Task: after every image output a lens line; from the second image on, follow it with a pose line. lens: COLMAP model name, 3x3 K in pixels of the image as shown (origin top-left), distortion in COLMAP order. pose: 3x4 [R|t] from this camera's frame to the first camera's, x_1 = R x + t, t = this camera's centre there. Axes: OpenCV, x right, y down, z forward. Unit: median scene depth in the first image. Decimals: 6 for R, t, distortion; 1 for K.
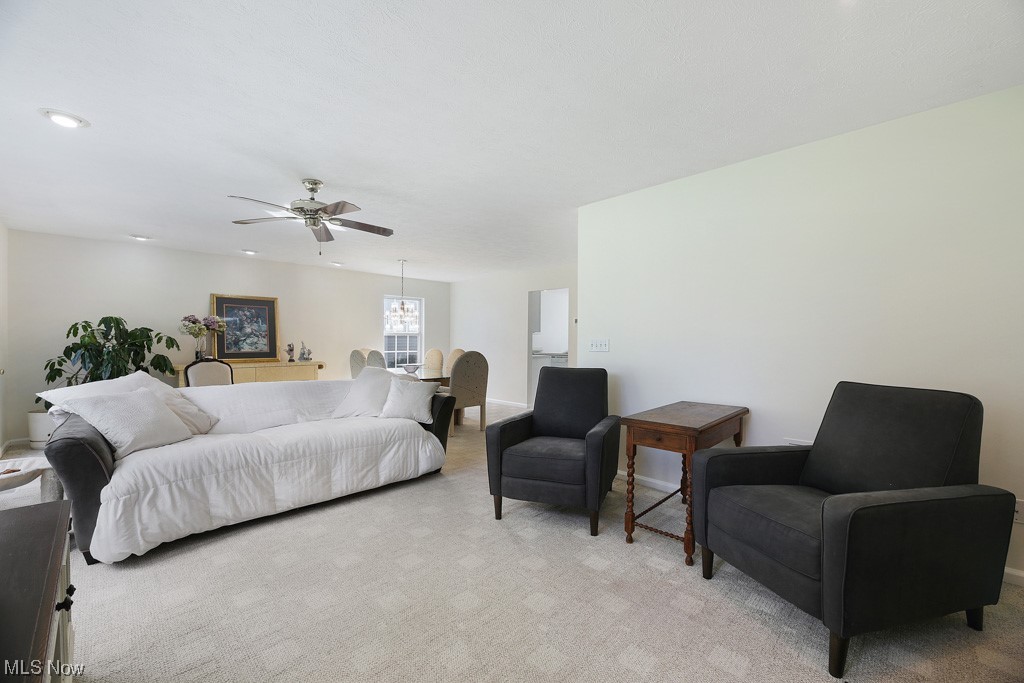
lens RADIAL K [[409.6, 0, 511.8], [0, 409.6, 338.8], [0, 0, 1]] dist [-0.000795, -0.003073]
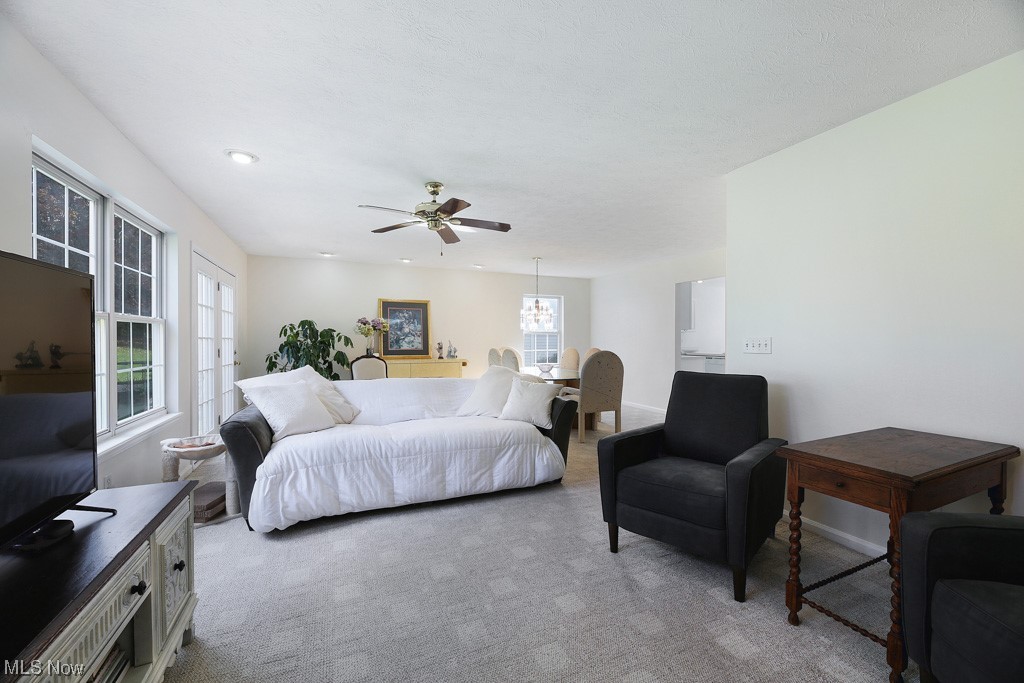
lens RADIAL K [[409.6, 0, 513.0], [0, 409.6, 333.4], [0, 0, 1]] dist [-0.000795, -0.003073]
pose [[0.932951, -0.005602, -0.359960, 0.068380], [0.002135, 0.999947, -0.010029, -0.000102], [0.359998, 0.008588, 0.932914, 0.119661]]
